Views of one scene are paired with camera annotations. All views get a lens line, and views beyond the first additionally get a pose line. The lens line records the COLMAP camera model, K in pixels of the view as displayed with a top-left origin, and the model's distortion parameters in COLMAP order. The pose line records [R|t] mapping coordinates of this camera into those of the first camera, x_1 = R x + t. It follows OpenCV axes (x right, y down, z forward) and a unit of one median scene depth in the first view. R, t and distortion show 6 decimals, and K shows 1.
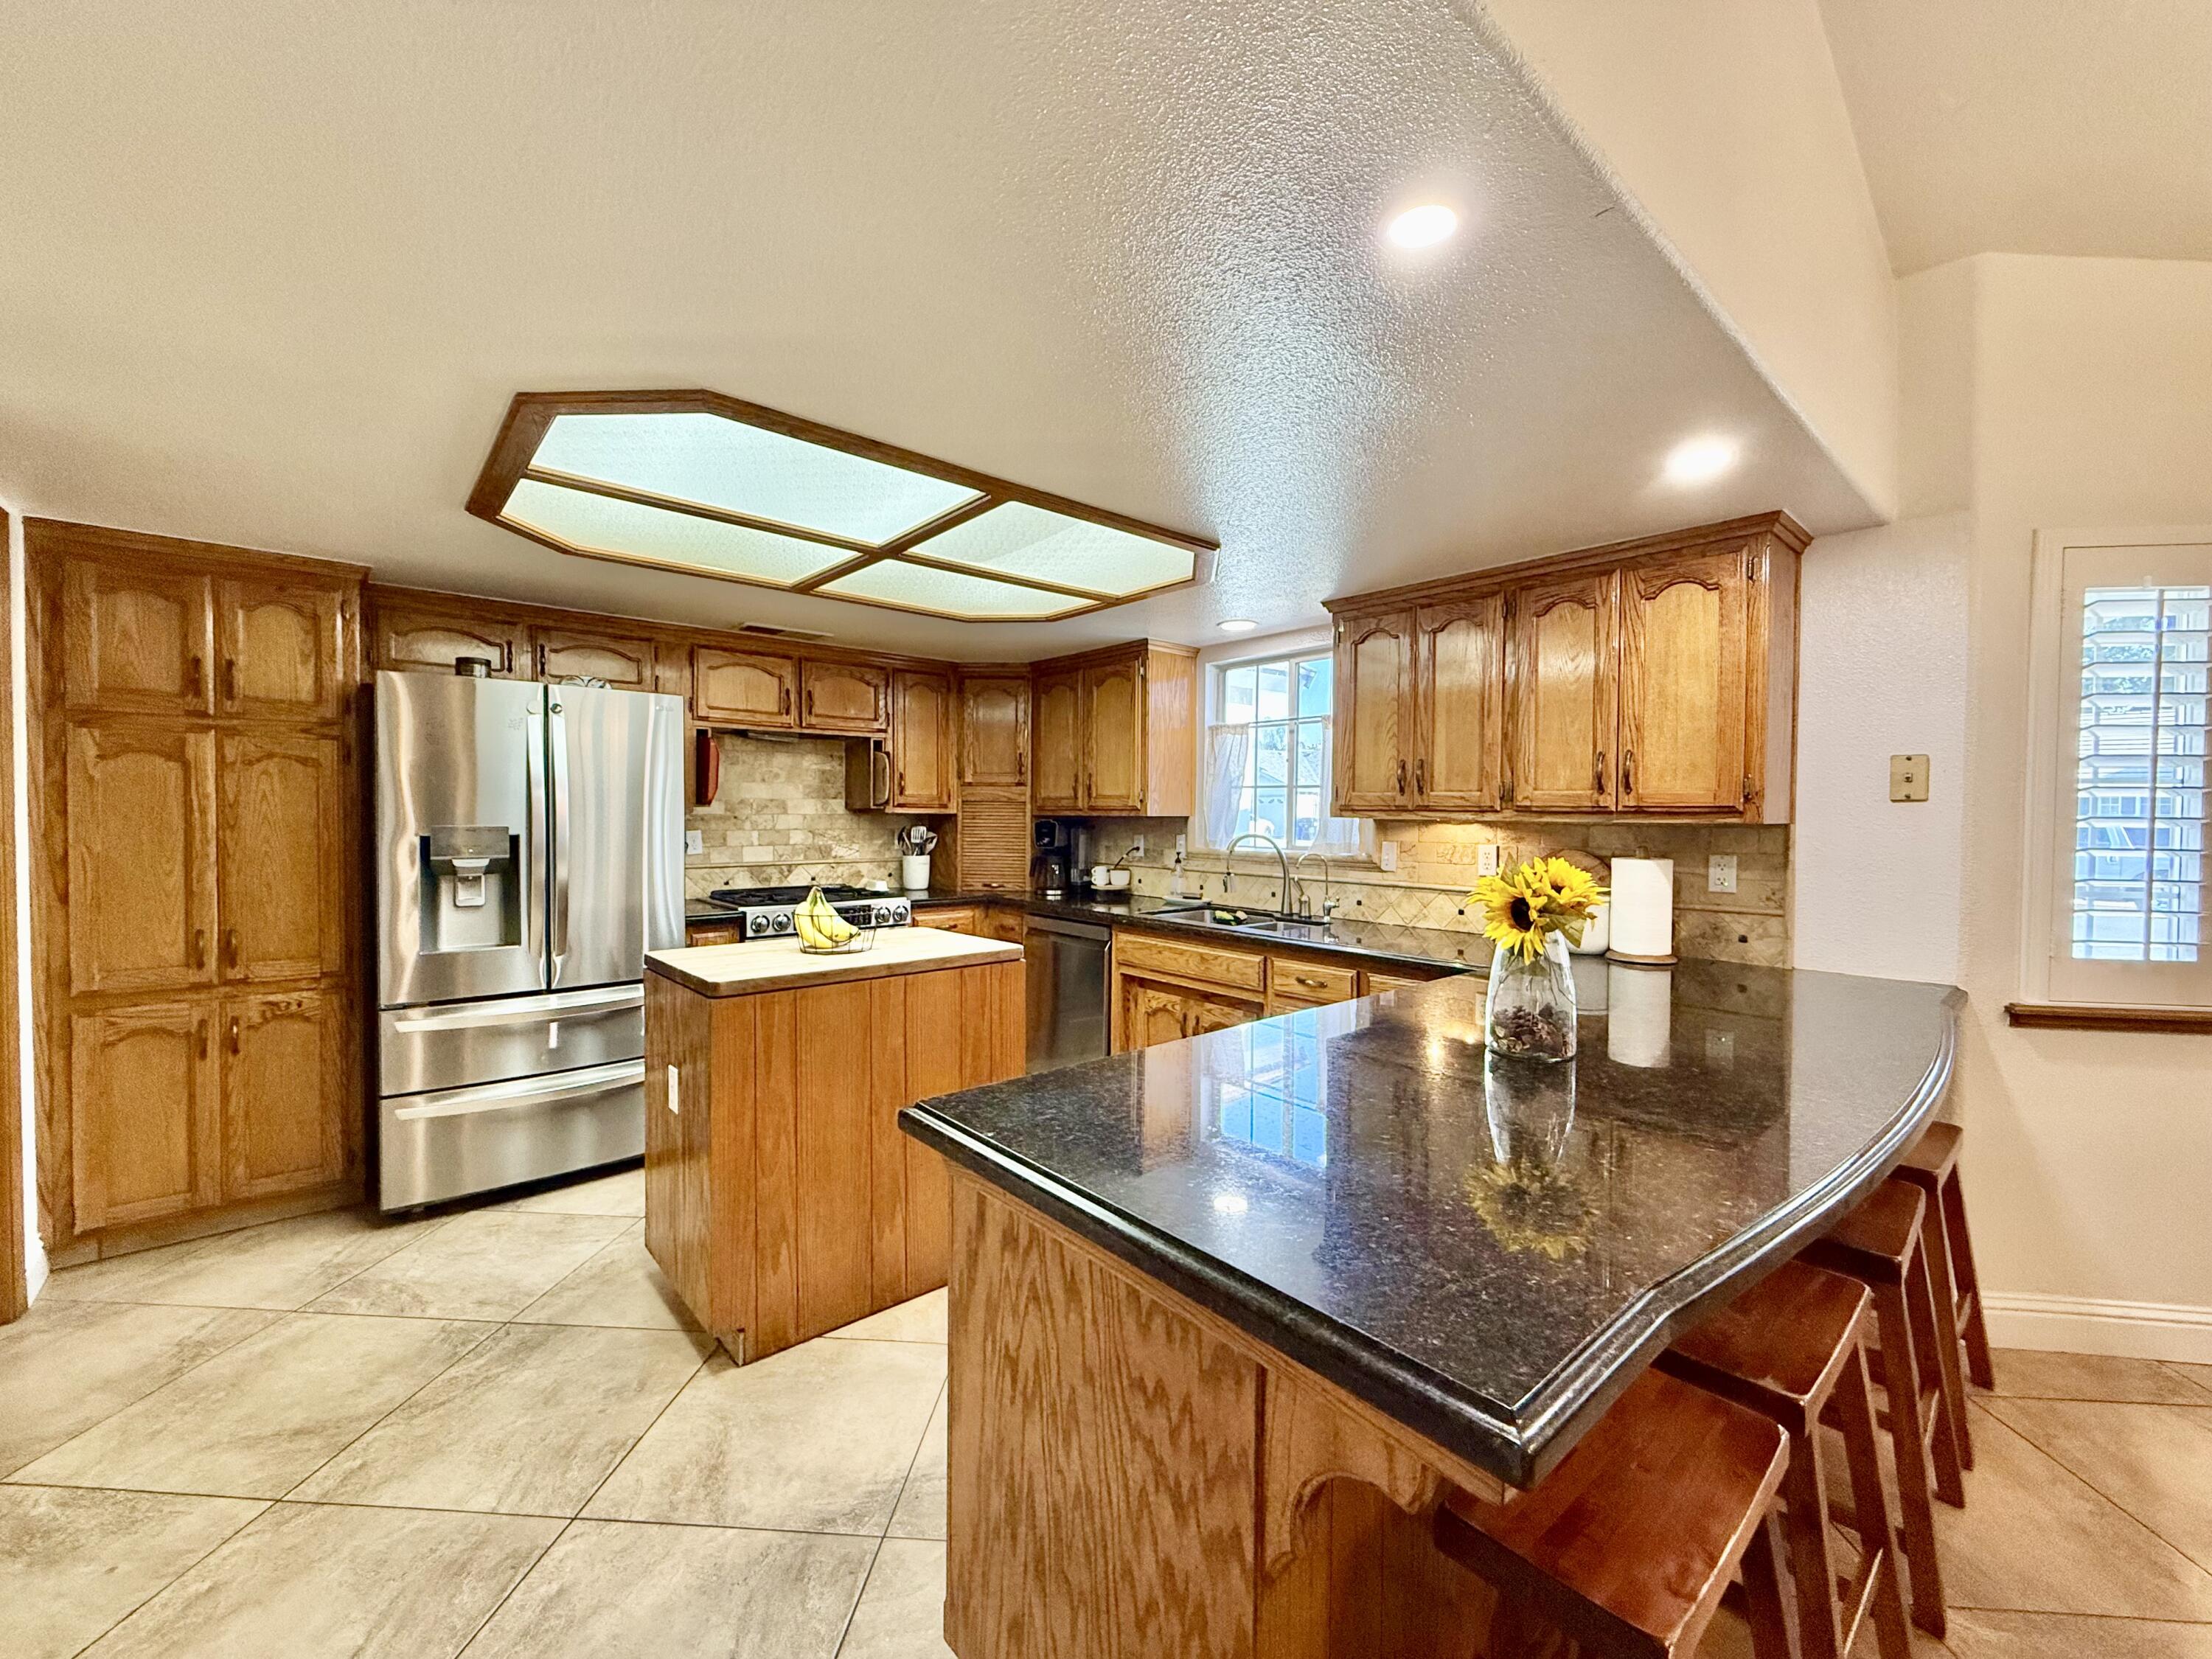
lens RADIAL K [[885.5, 0, 1107.2], [0, 885.5, 822.6], [0, 0, 1]] dist [-0.001636, 0.000055]
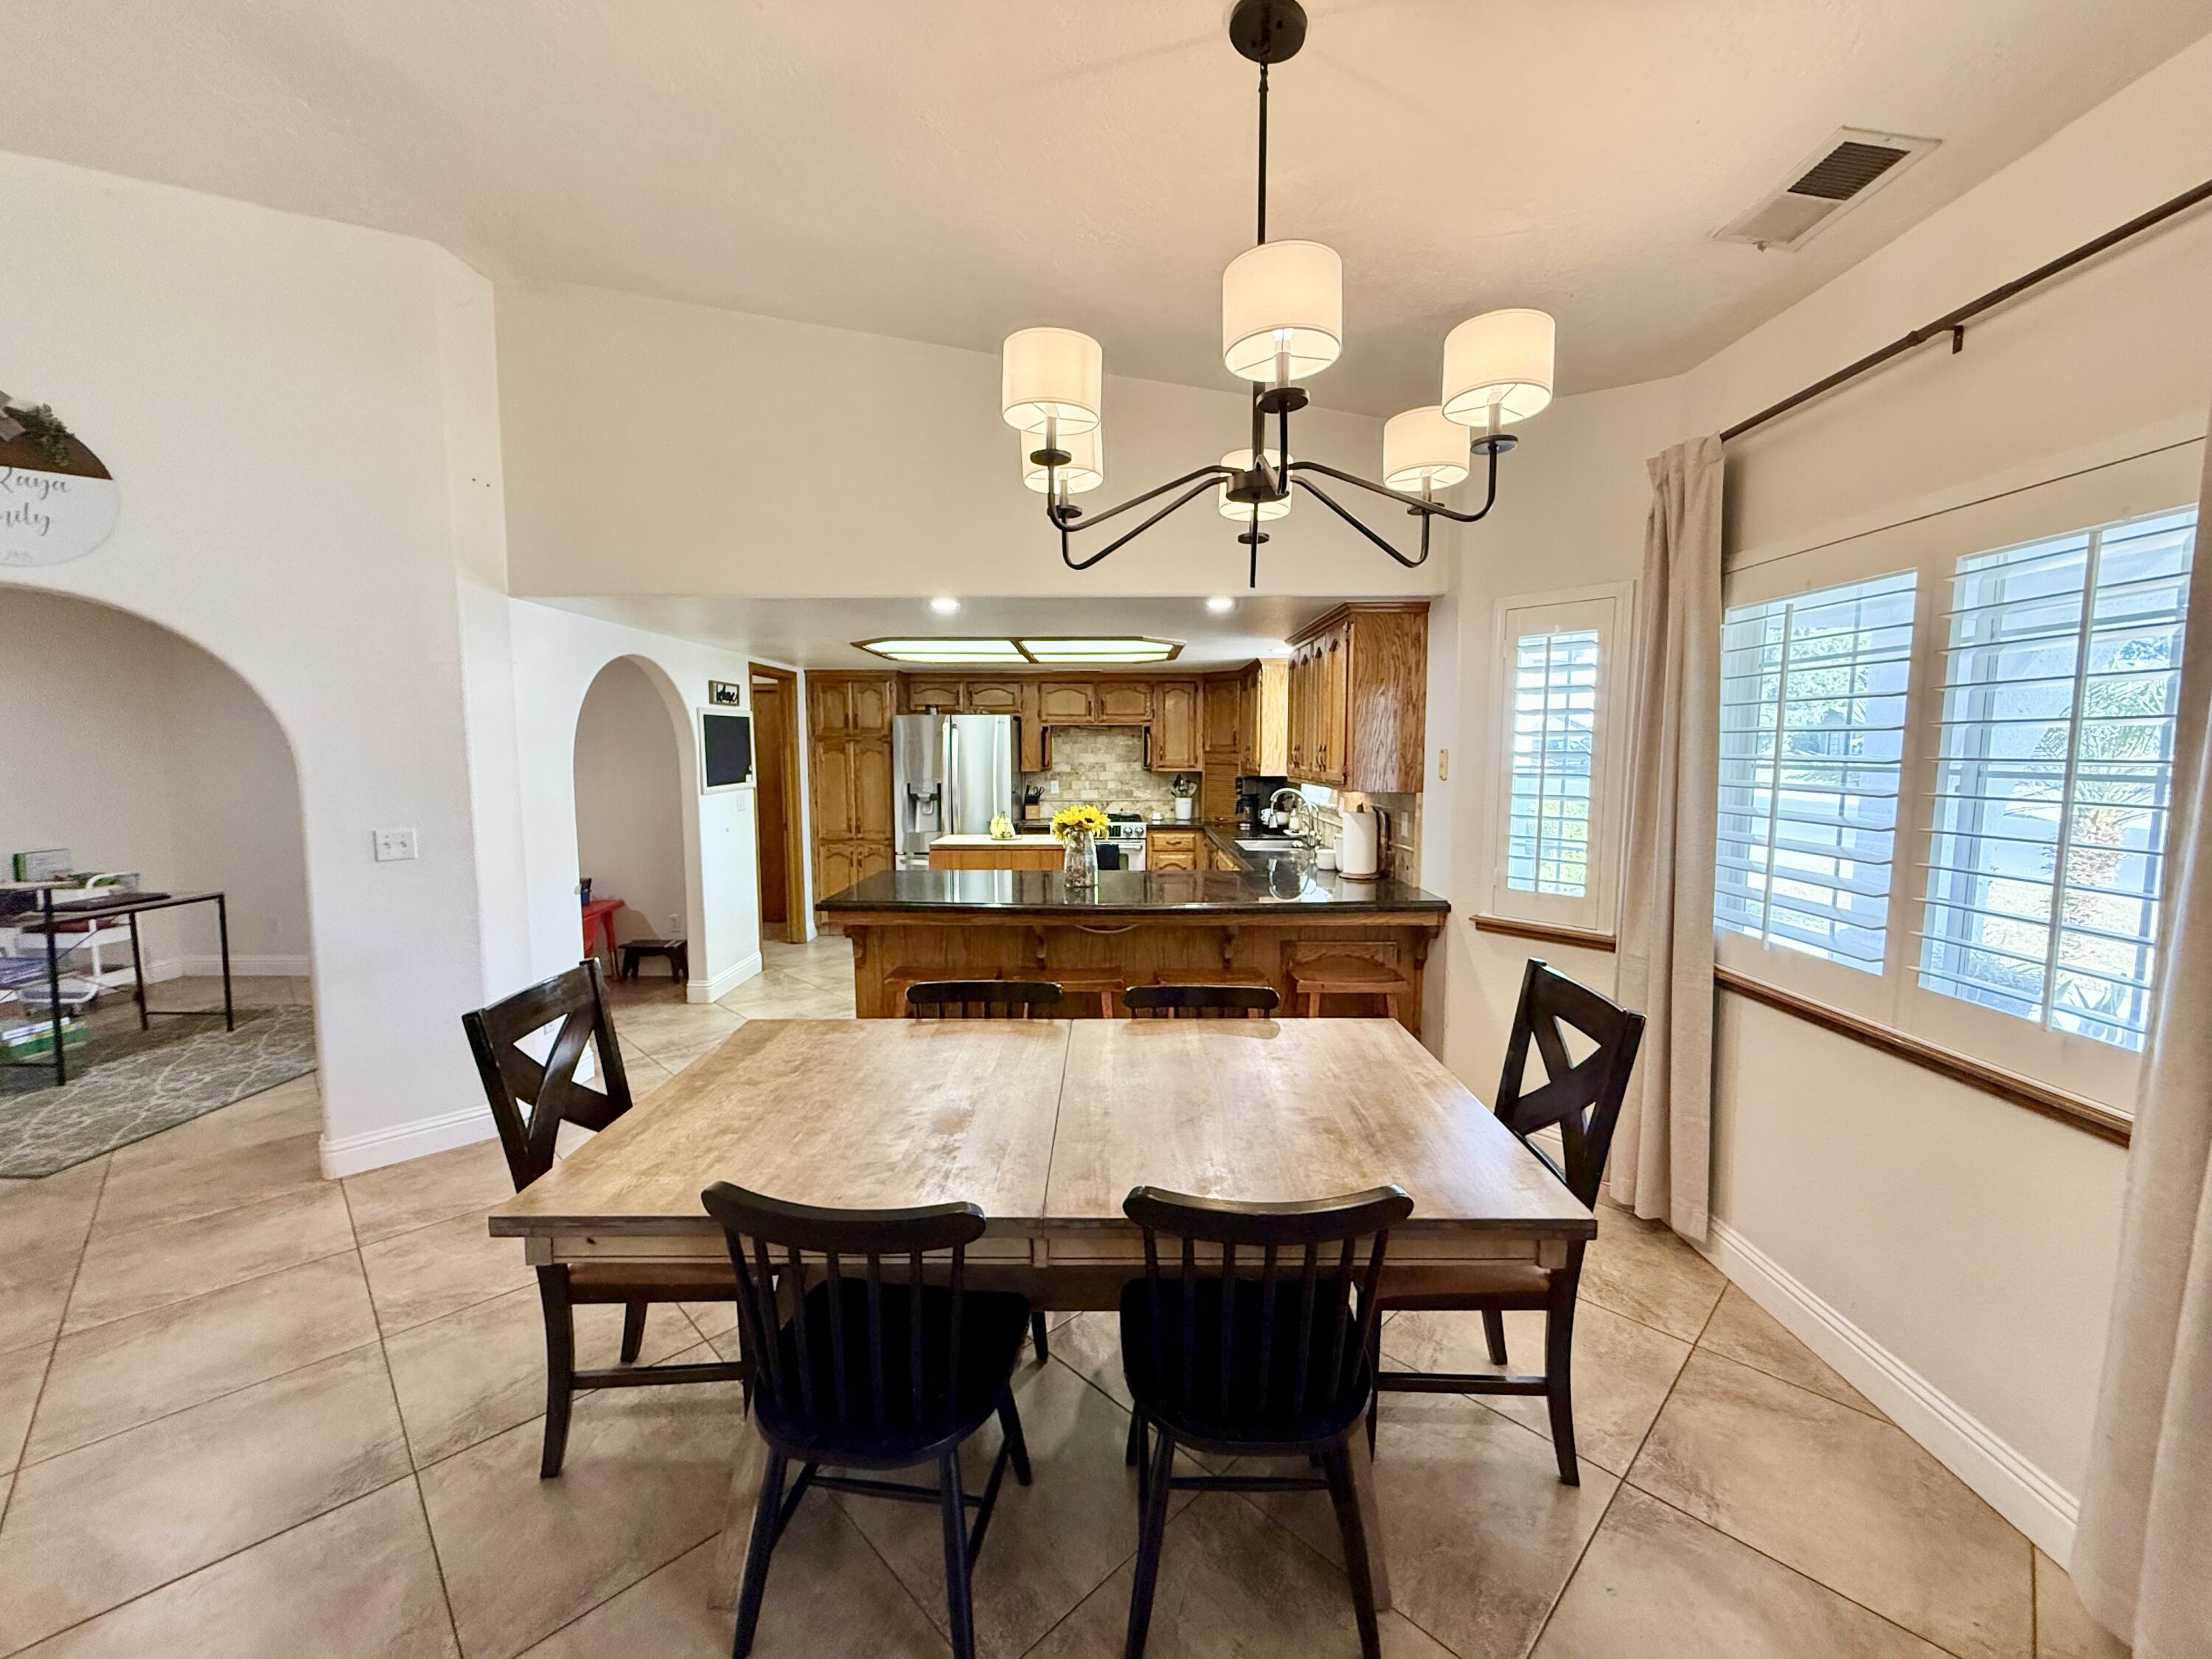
lens RADIAL K [[885.5, 0, 1114.6], [0, 885.5, 830.6], [0, 0, 1]] dist [-0.001636, 0.000055]
pose [[0.746734, 0.052521, -0.663046, 1.283326], [-0.000978, 0.996963, 0.077871, -0.046899], [0.665122, -0.057501, 0.744517, -0.433510]]
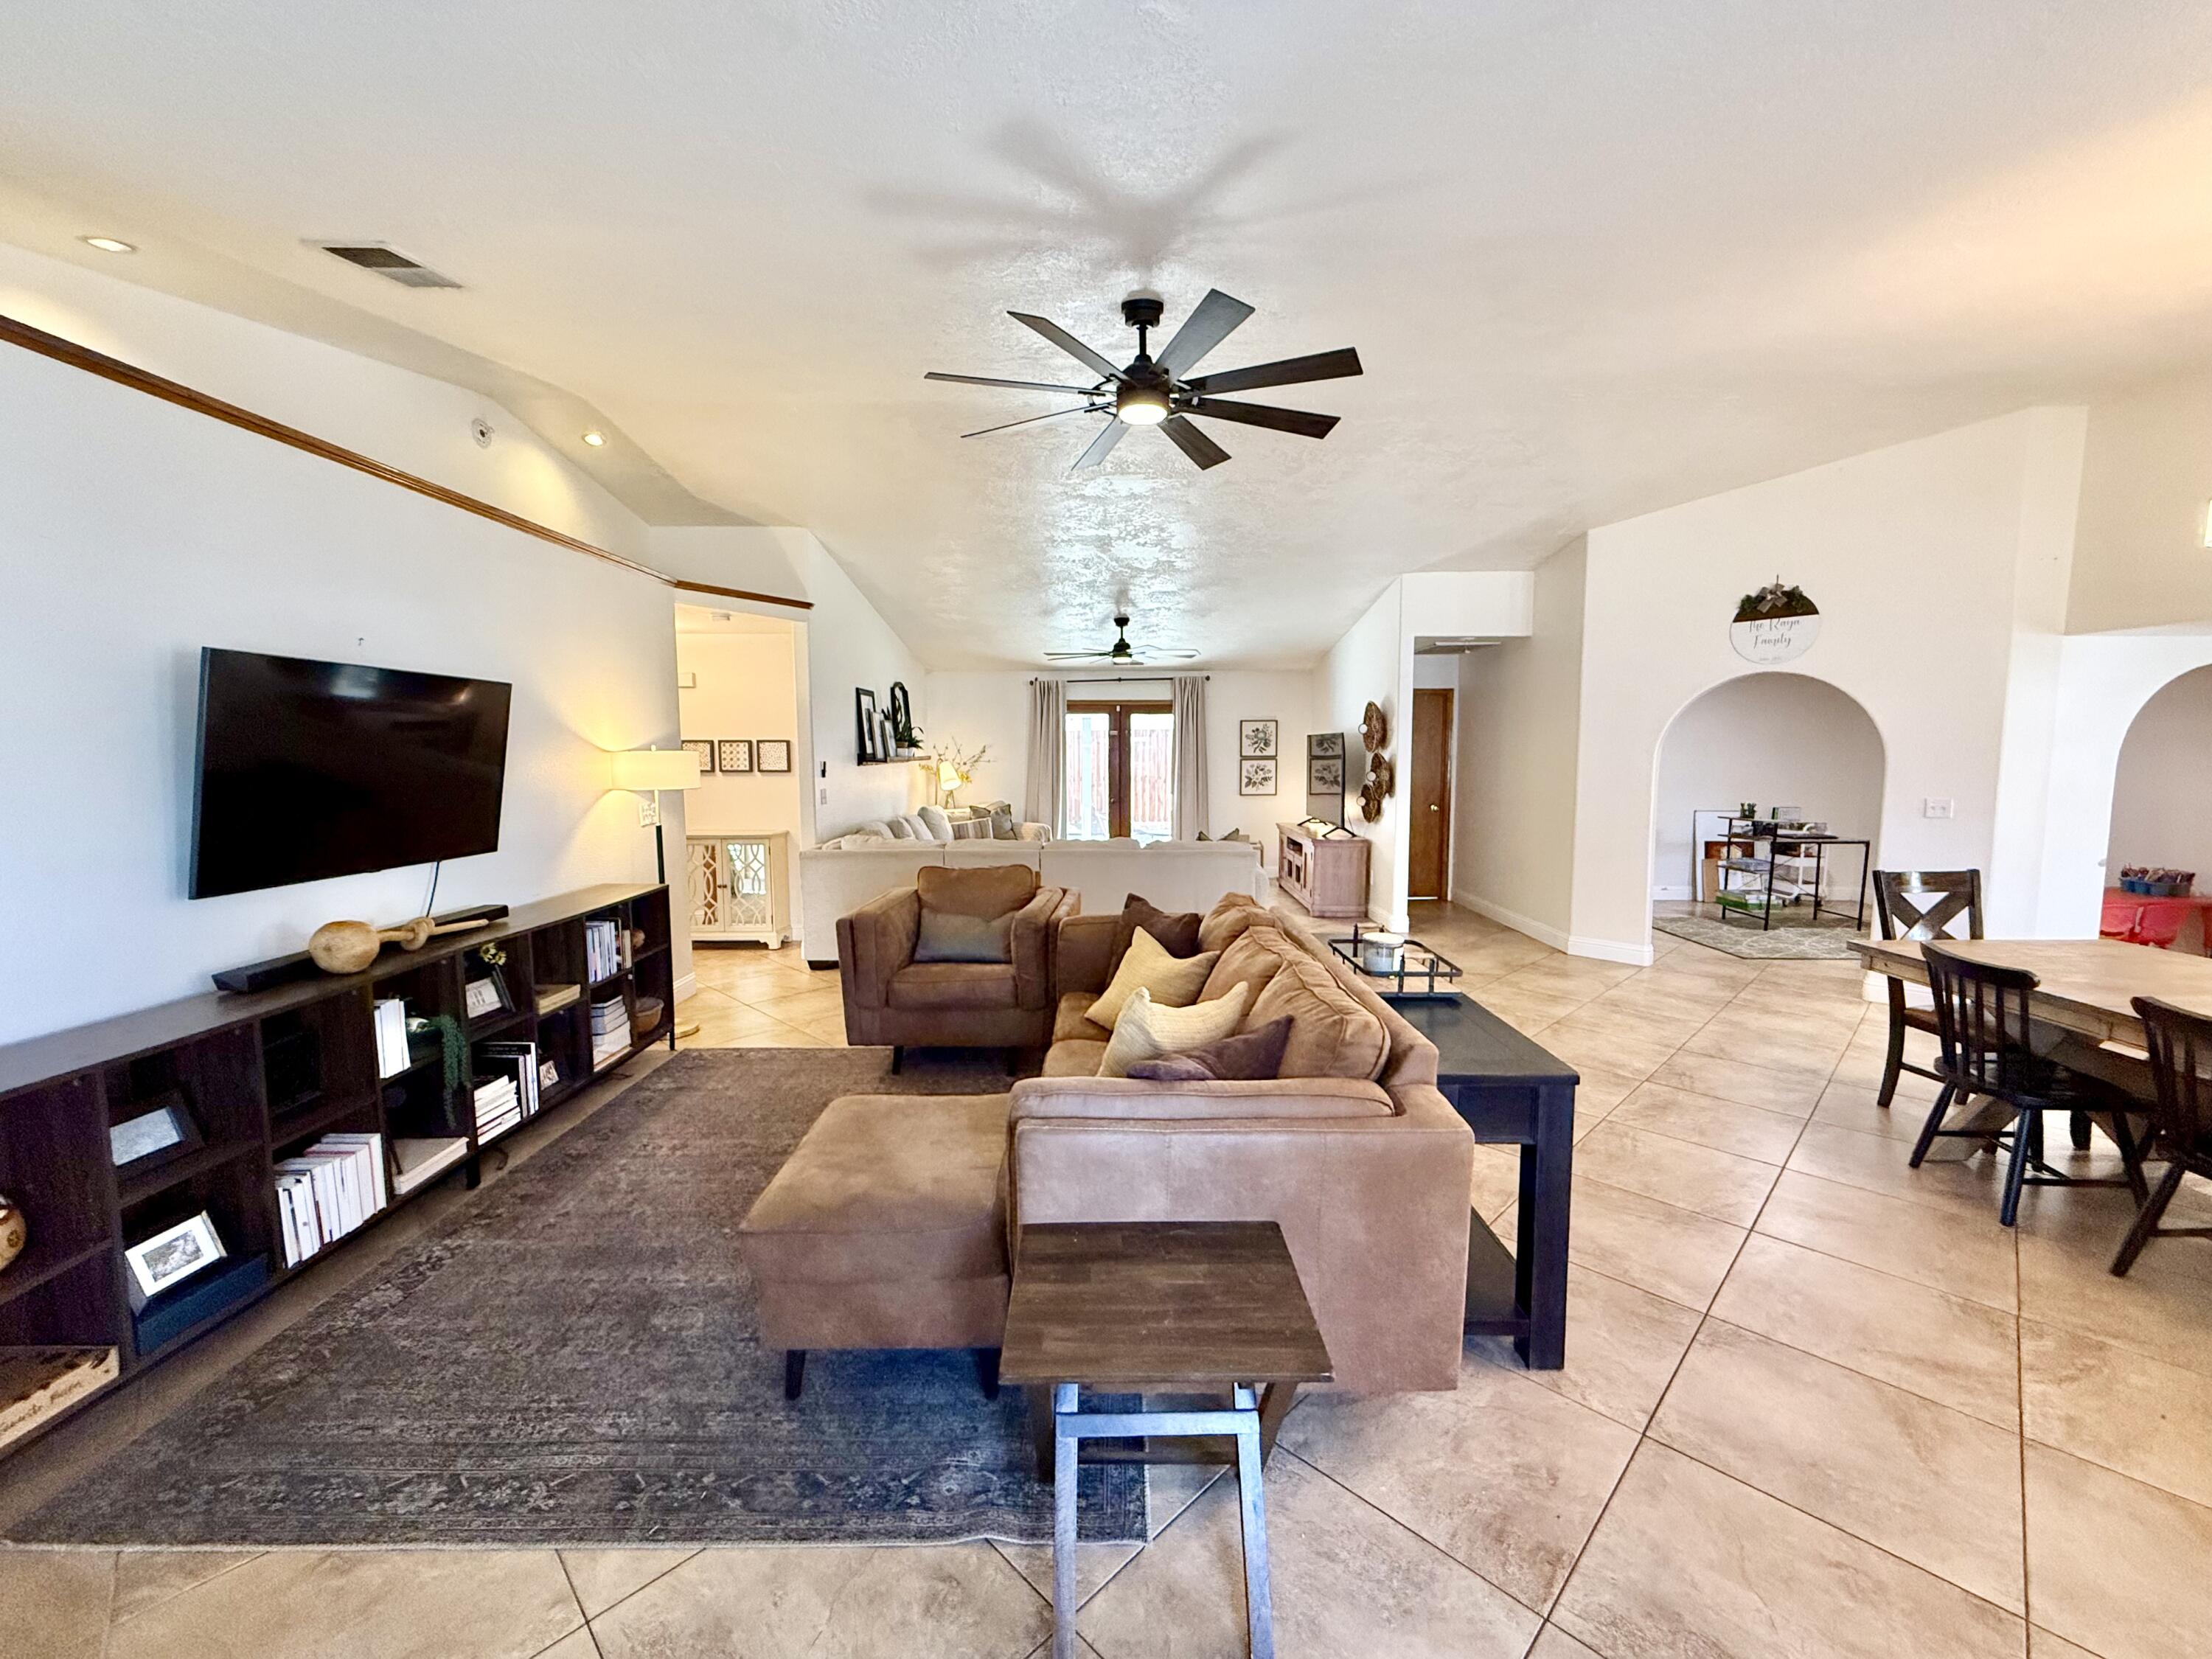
lens RADIAL K [[885.5, 0, 1109.3], [0, 885.5, 827.7], [0, 0, 1]] dist [-0.001636, 0.000055]
pose [[-0.664513, 0.060506, -0.744823, 2.346232], [-0.013681, 0.995565, 0.093081, -0.044525], [0.747151, 0.072043, -0.660738, -0.264935]]
